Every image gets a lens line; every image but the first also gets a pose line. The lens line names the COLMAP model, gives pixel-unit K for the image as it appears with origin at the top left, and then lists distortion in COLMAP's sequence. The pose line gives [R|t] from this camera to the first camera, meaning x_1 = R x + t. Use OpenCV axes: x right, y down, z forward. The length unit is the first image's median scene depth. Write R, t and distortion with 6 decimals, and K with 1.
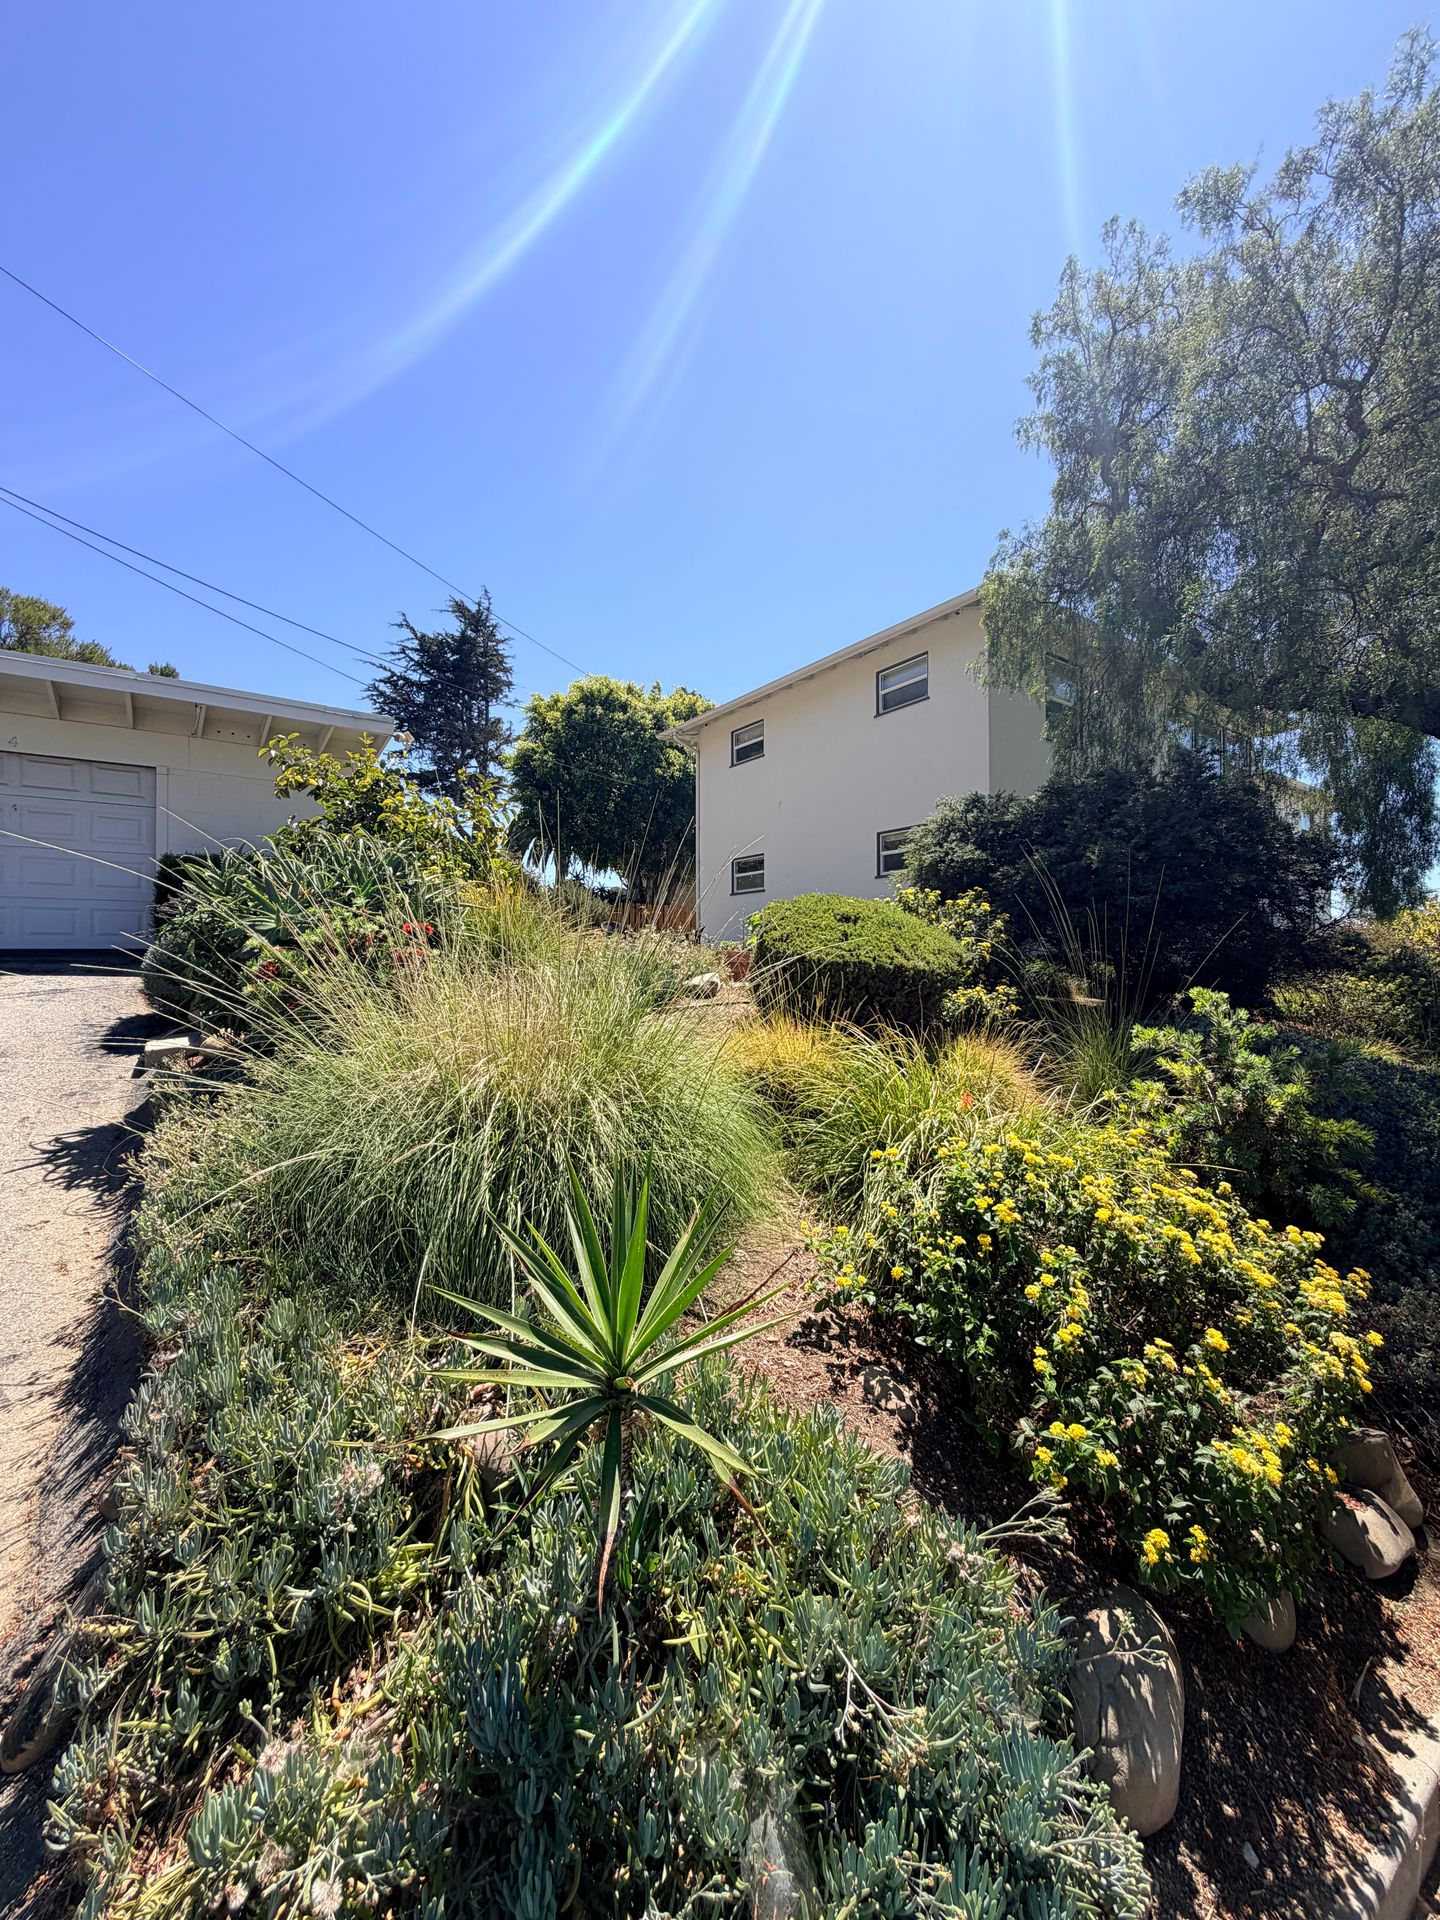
lens RADIAL K [[767.0, 0, 721.2], [0, 767.0, 951.3], [0, 0, 1]] dist [0.000550, 0.000330]
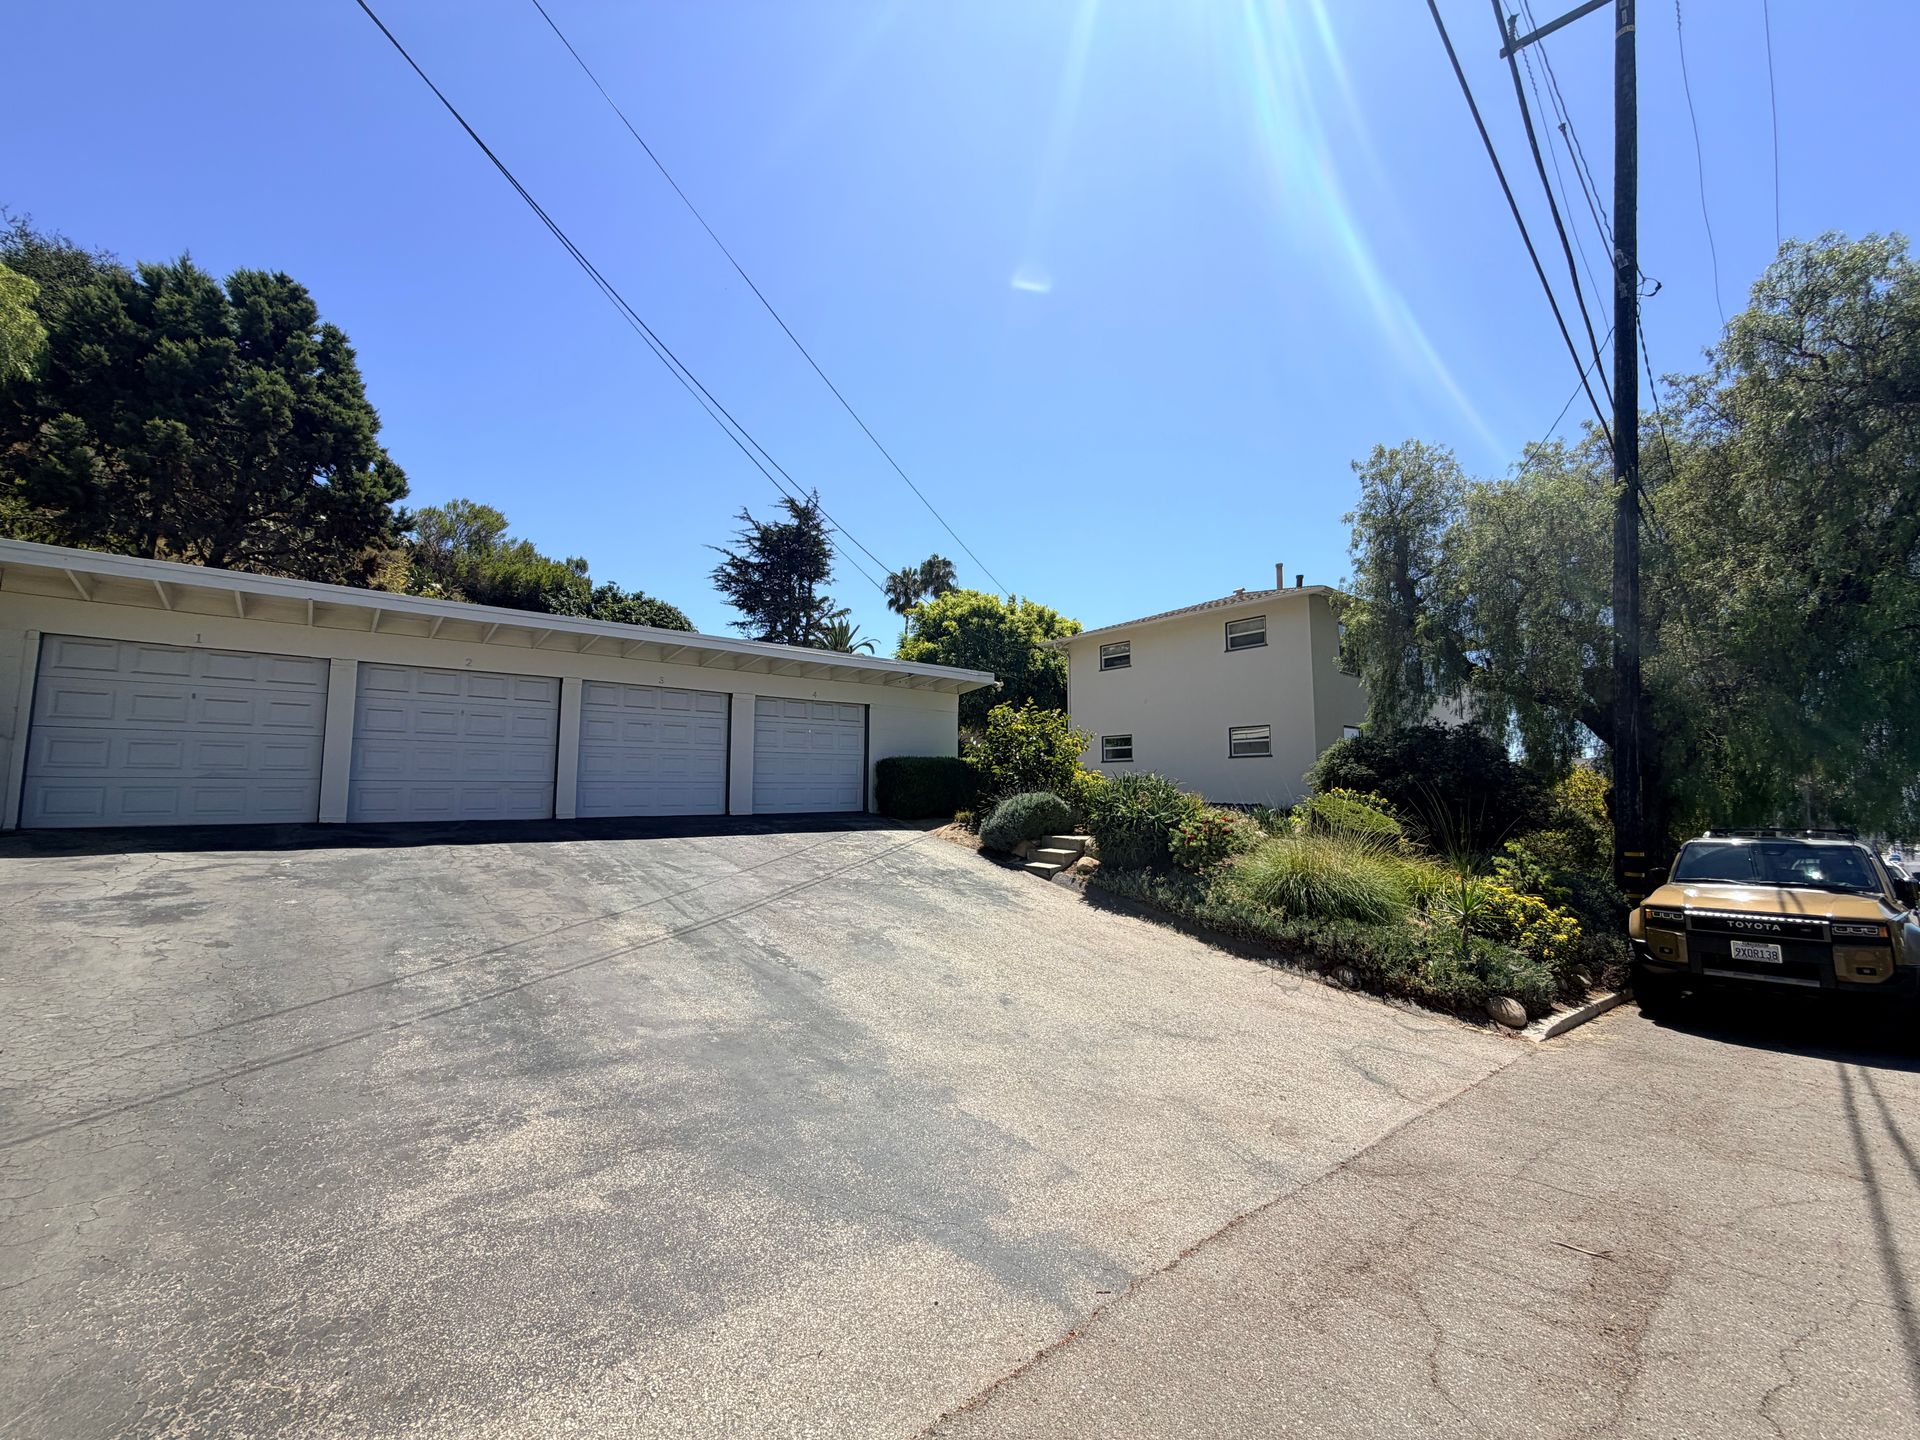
lens RADIAL K [[767.0, 0, 952.5], [0, 767.0, 718.8], [0, 0, 1]] dist [0.000550, 0.000330]
pose [[0.997512, 0.008724, 0.069959, -0.309245], [-0.003051, 0.996727, -0.080784, -0.032760], [-0.070435, 0.080370, 0.994273, -0.324883]]
